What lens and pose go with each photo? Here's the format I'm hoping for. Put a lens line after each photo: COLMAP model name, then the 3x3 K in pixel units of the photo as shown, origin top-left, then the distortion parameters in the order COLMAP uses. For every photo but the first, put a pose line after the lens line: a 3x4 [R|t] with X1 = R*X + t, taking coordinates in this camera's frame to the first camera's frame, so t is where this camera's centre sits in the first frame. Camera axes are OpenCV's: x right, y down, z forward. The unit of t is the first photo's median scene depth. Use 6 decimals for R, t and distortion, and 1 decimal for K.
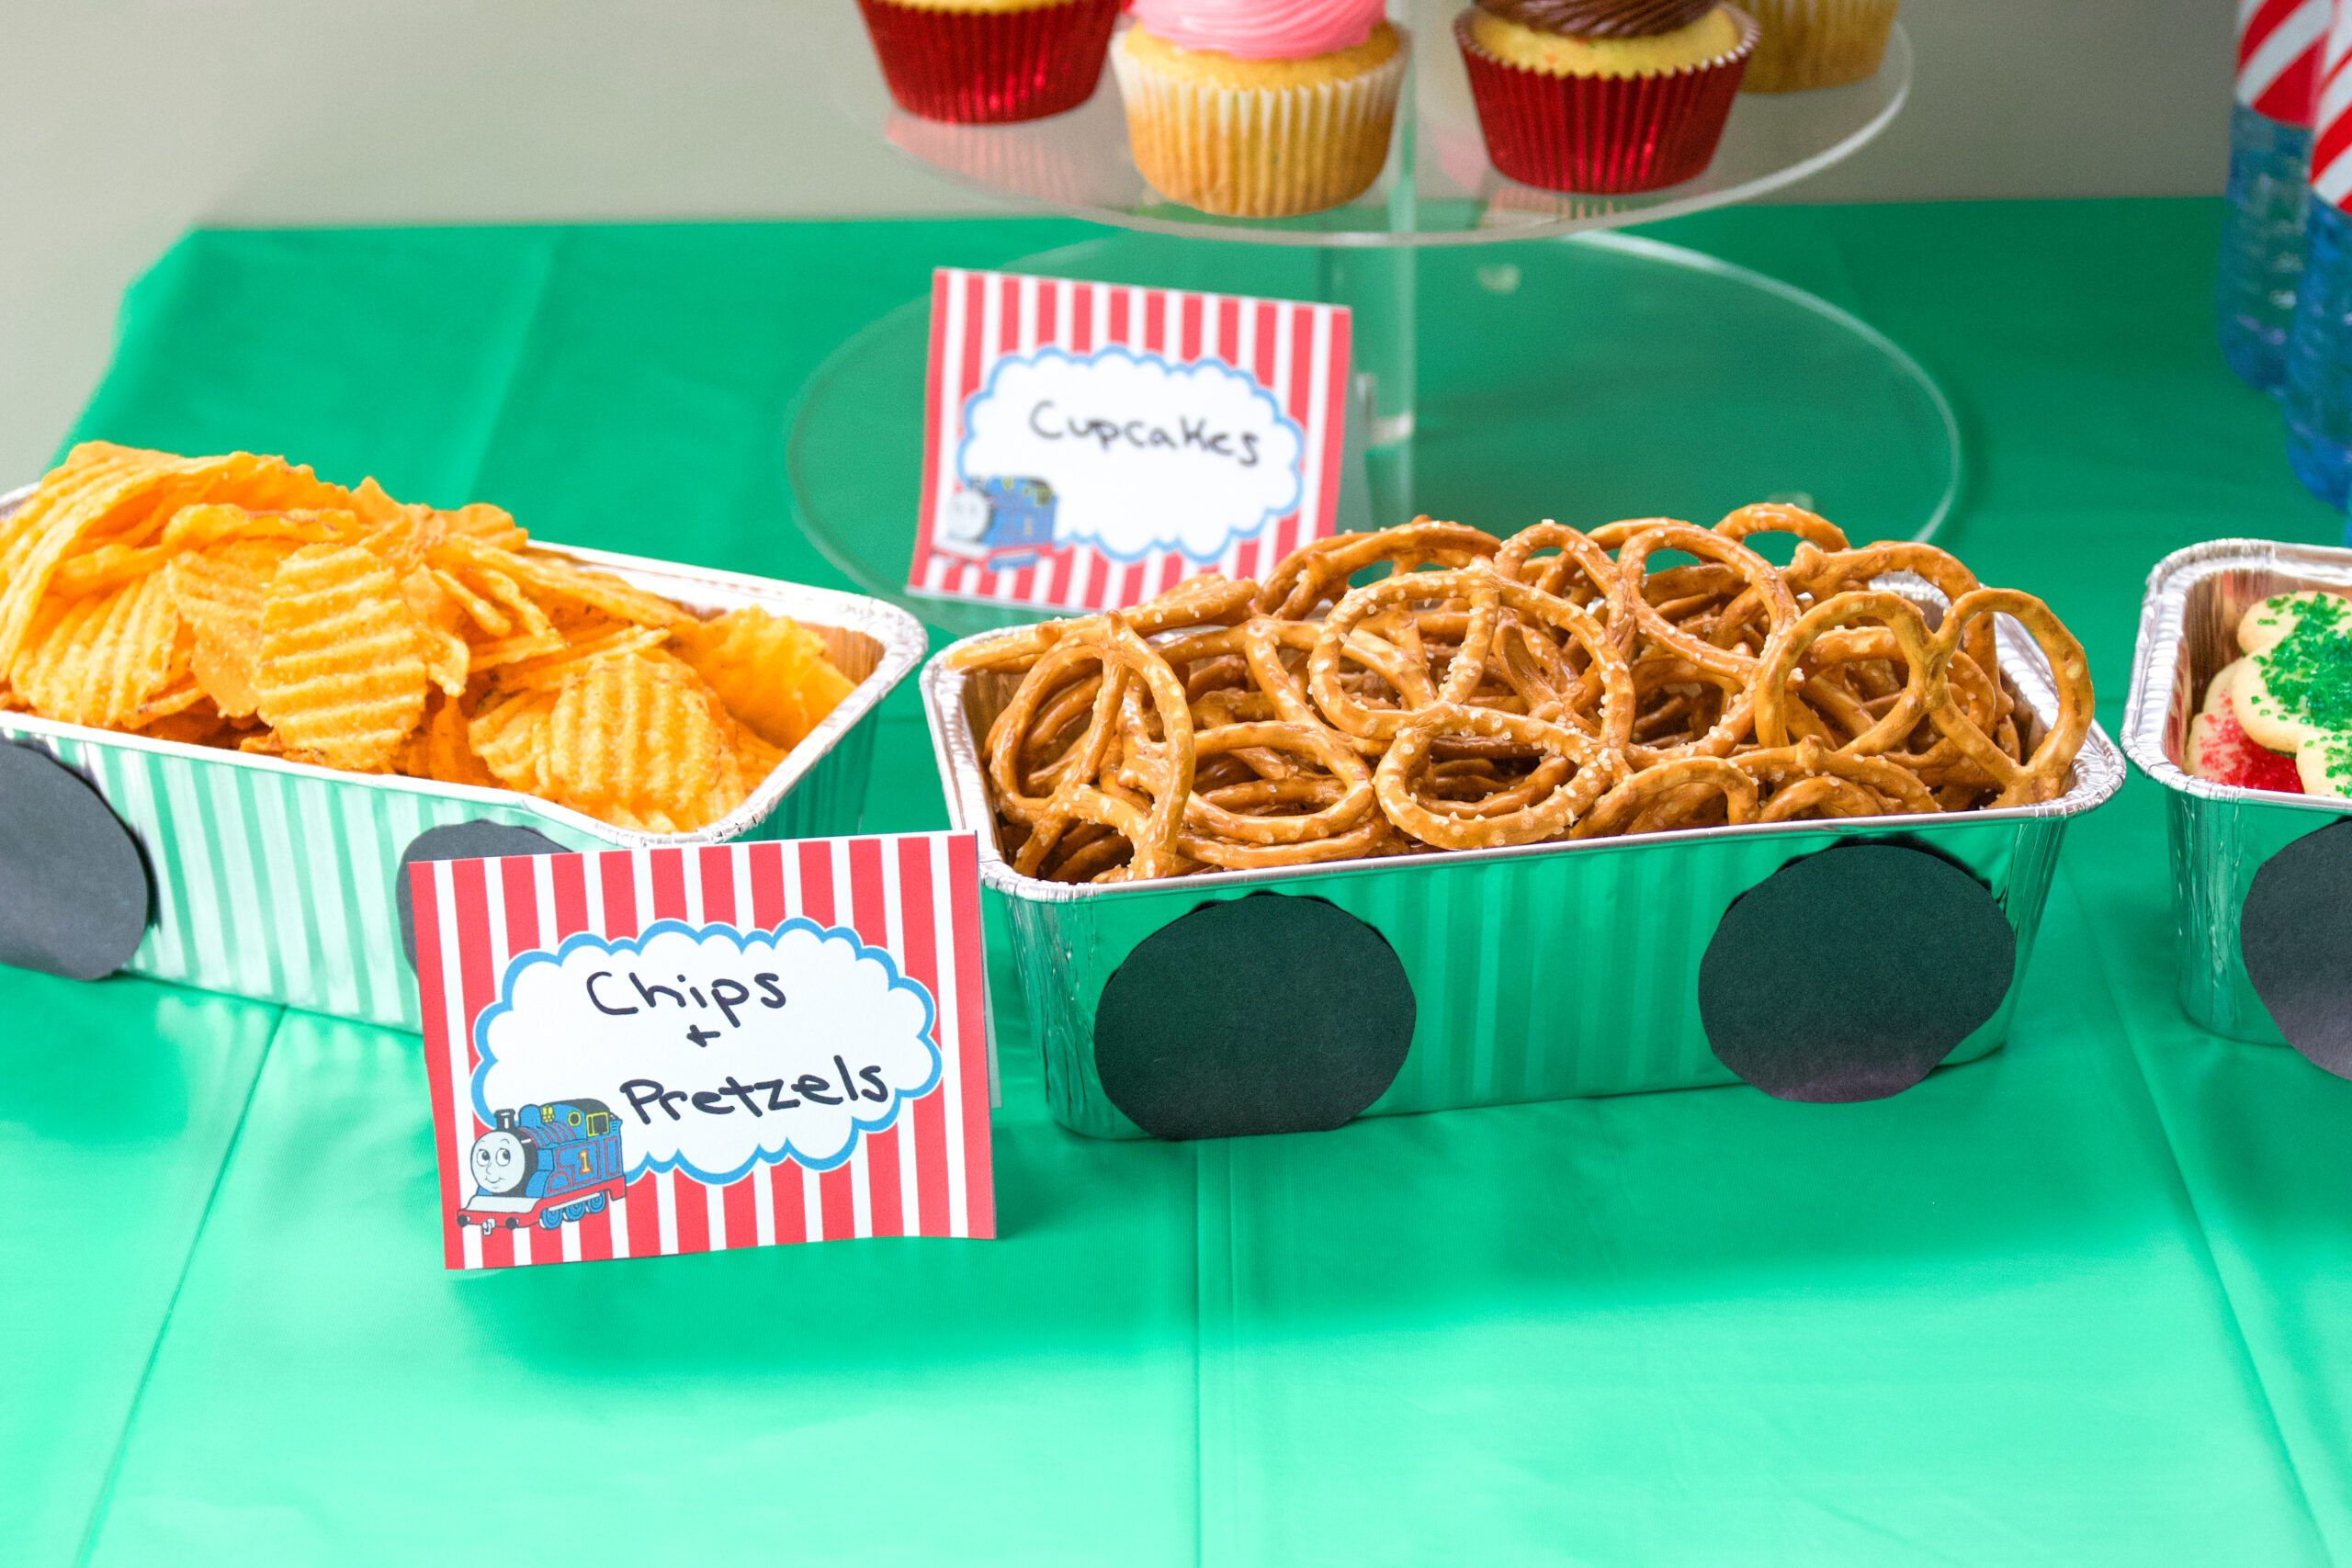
lens RADIAL K [[4273.9, 0, 1085.0], [0, 4273.9, 843.5], [0, 0, 1]] dist [-0.023987, -0.037658]
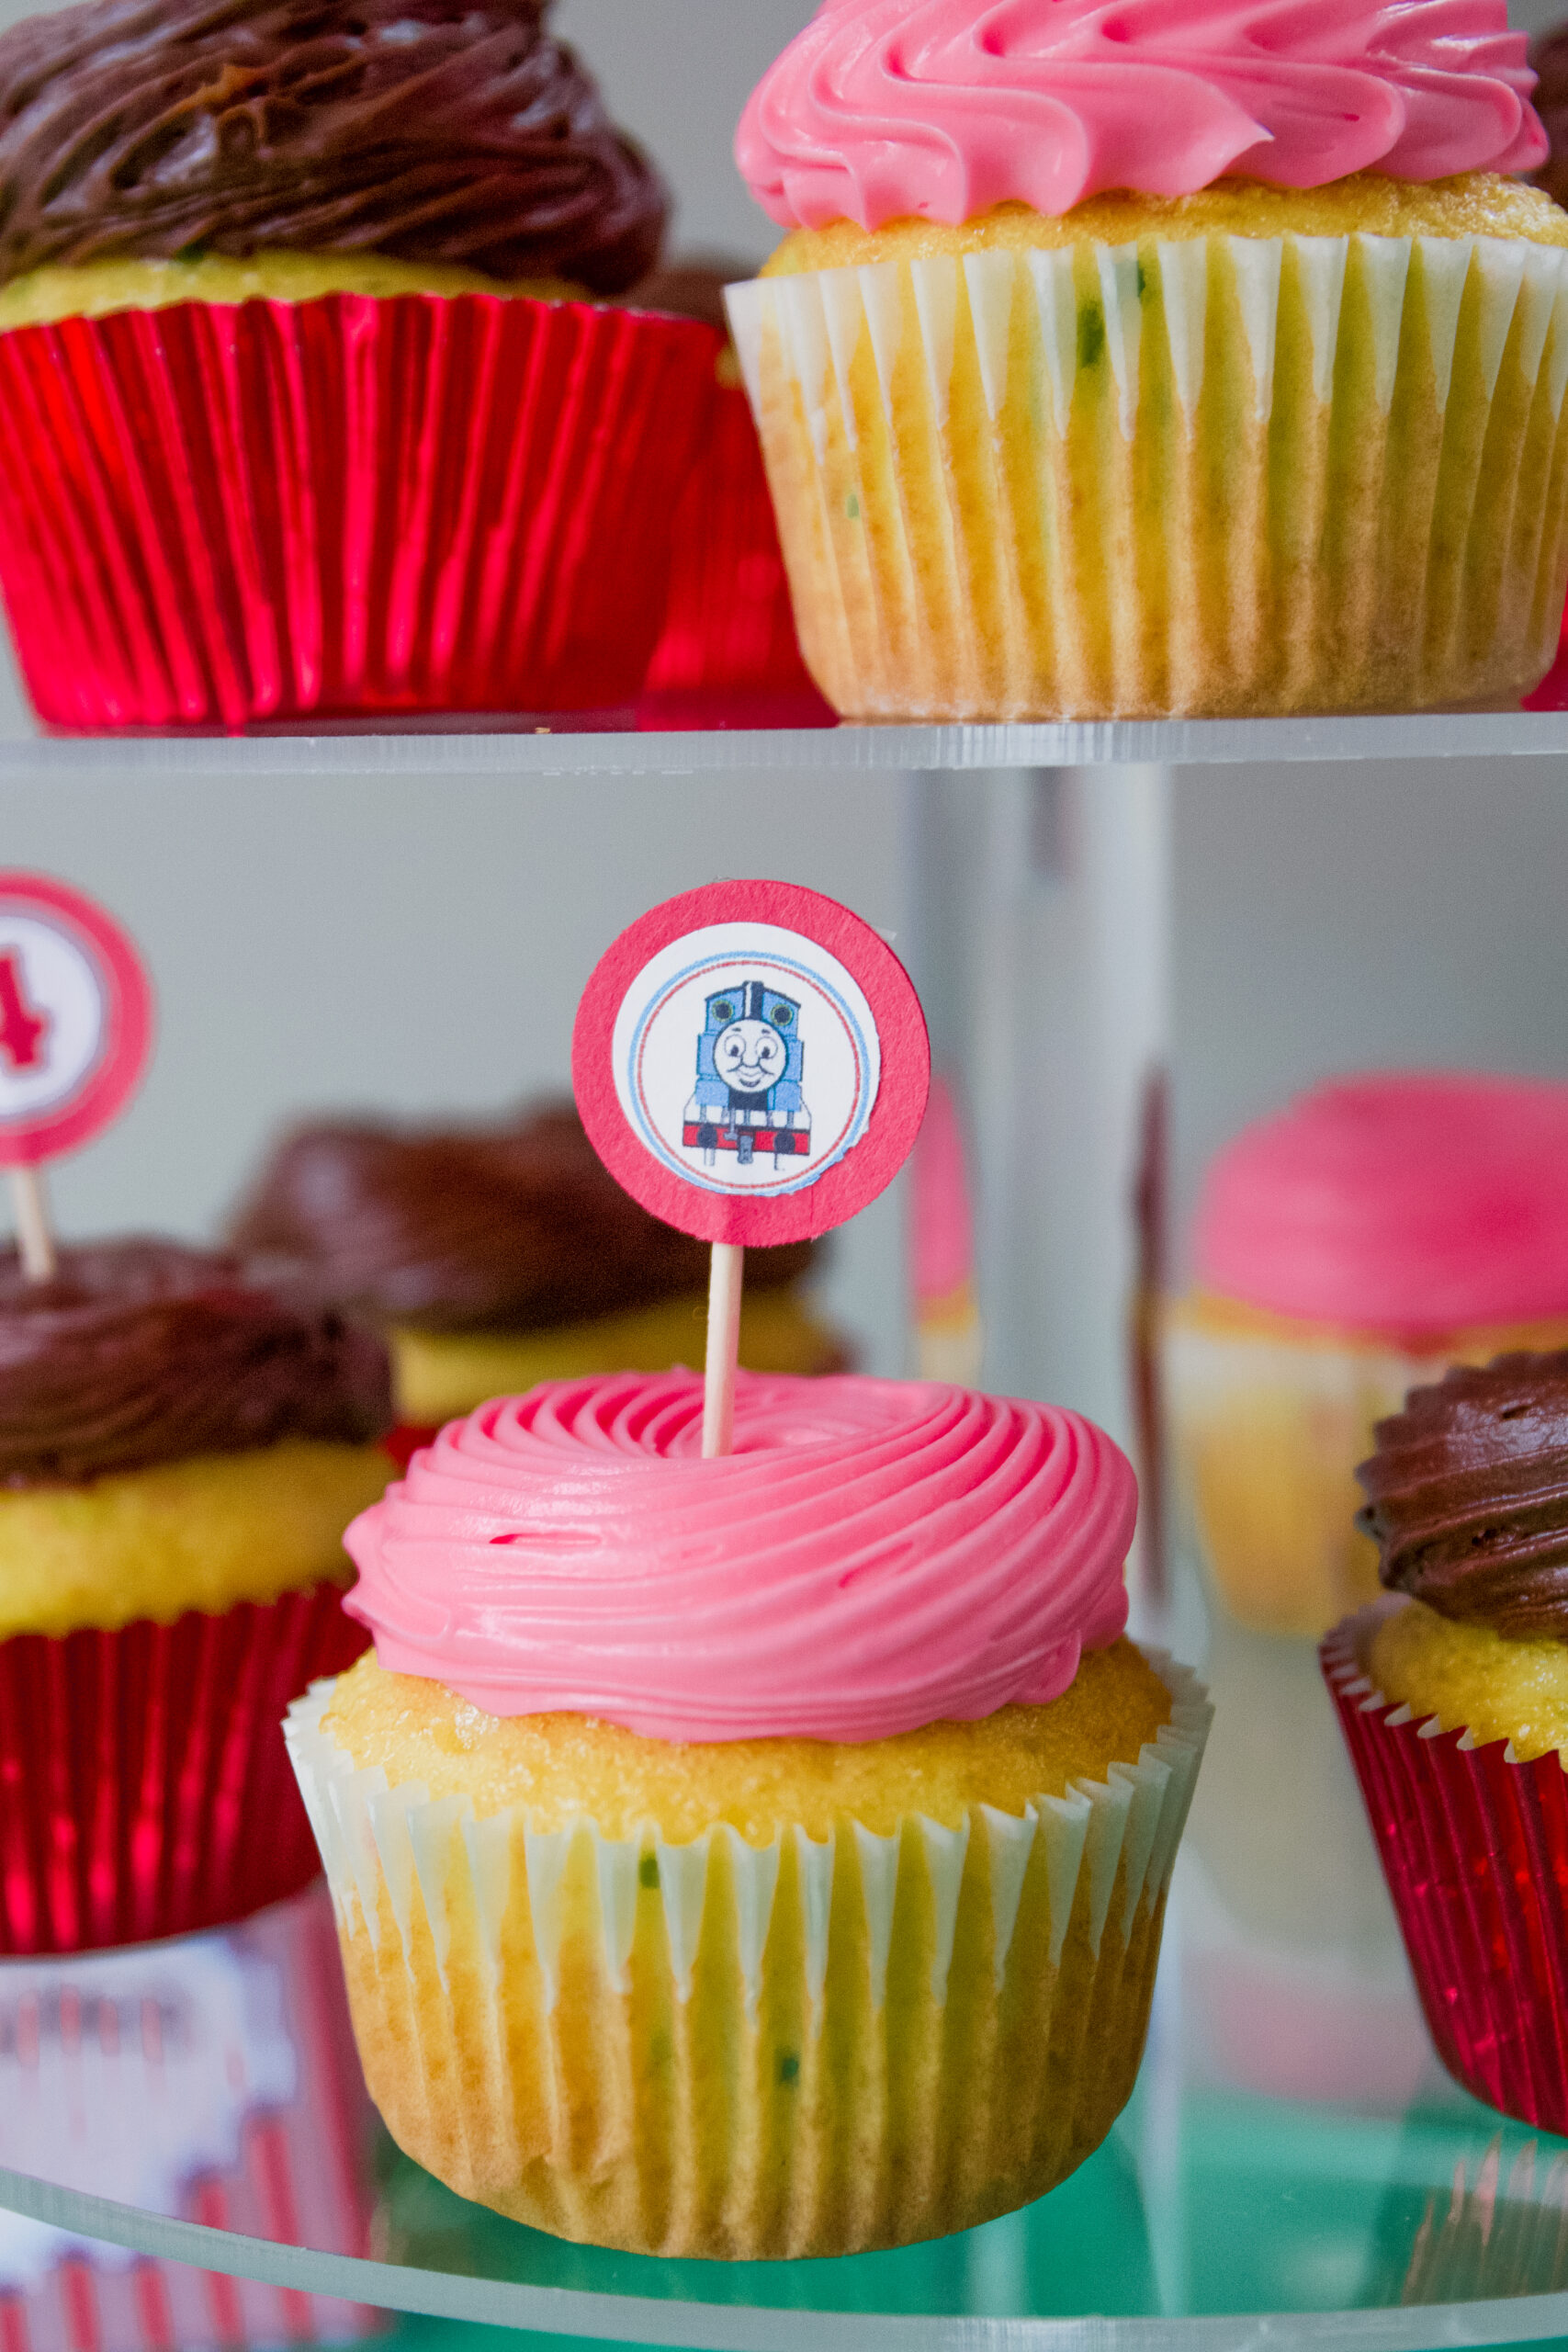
lens RADIAL K [[3906.0, 0, 787.4], [0, 3906.0, 1174.1], [0, 0, 1]] dist [-0.062400, 0.042789]
pose [[0.999868, -0.002258, 0.016070, 0.046187], [0.007844, 0.934146, -0.356804, -0.138137], [-0.014206, 0.356883, 0.934041, 0.820644]]
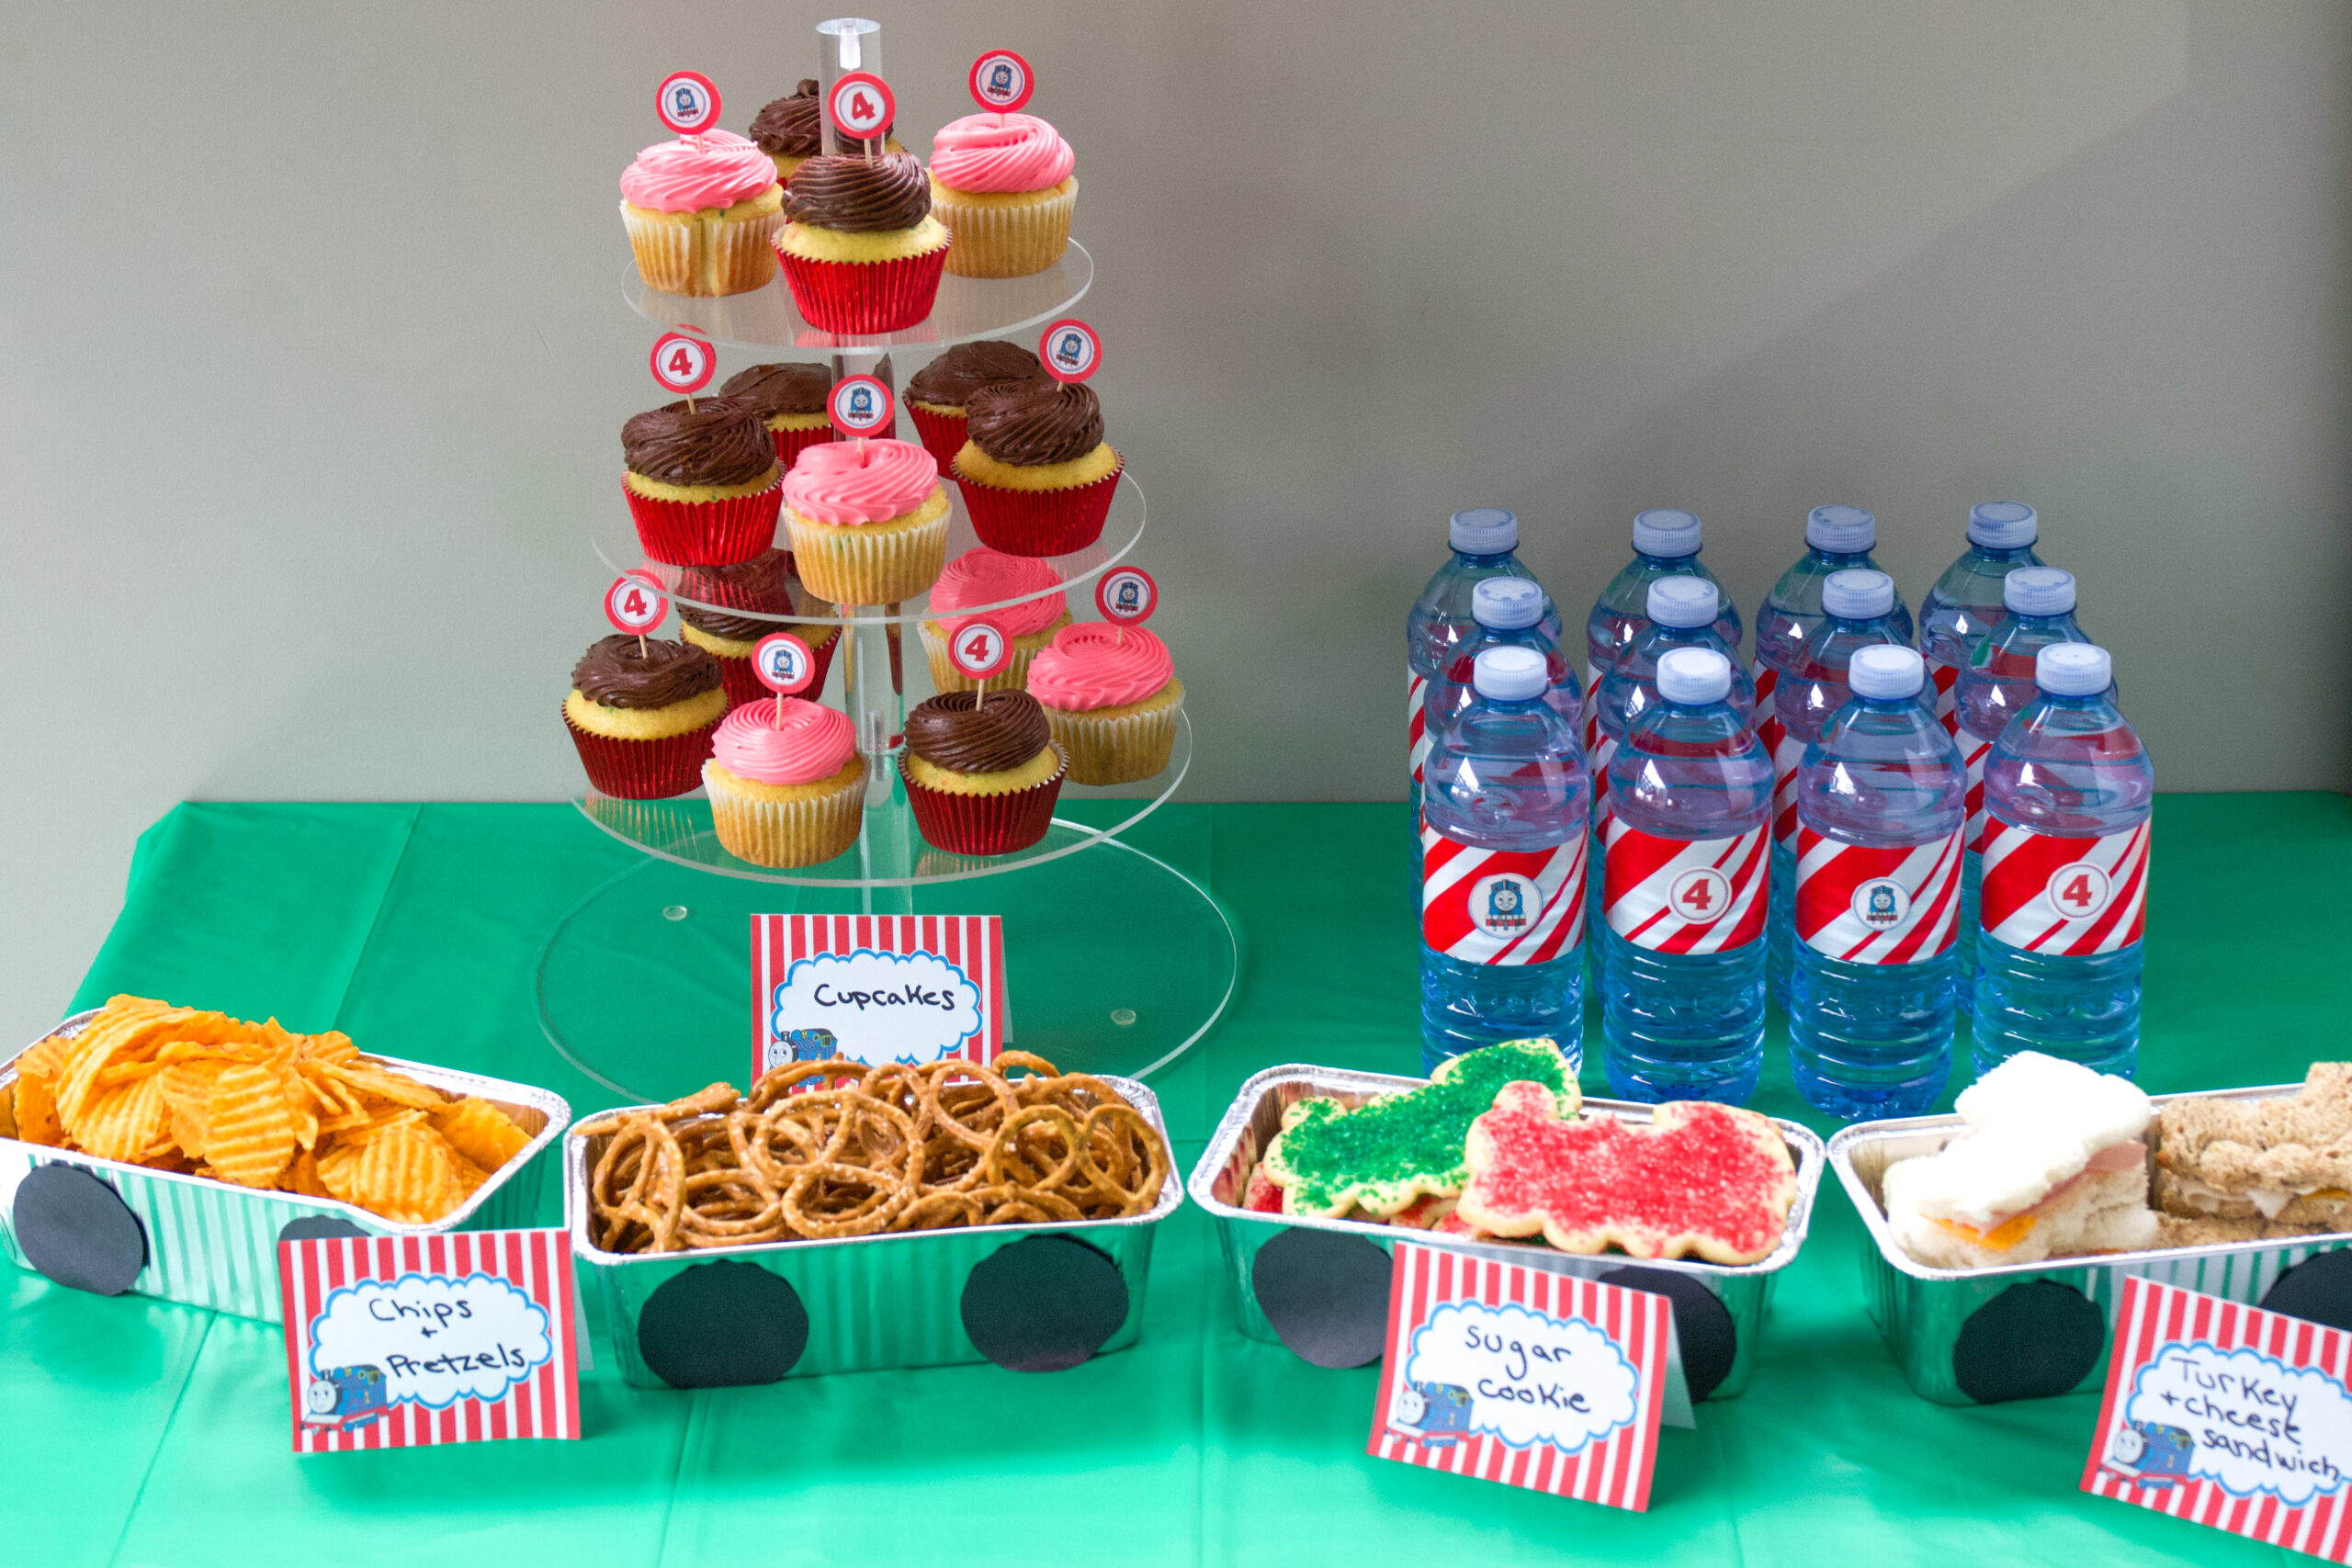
lens RADIAL K [[4415.6, 0, 1182.8], [0, 4415.6, 777.7], [0, 0, 1]] dist [0.019582, -0.191989]
pose [[0.999821, 0.012129, 0.014541, 0.208480], [-0.011063, 0.997394, -0.071300, -0.063235], [-0.015368, 0.071127, 0.997349, -0.967904]]
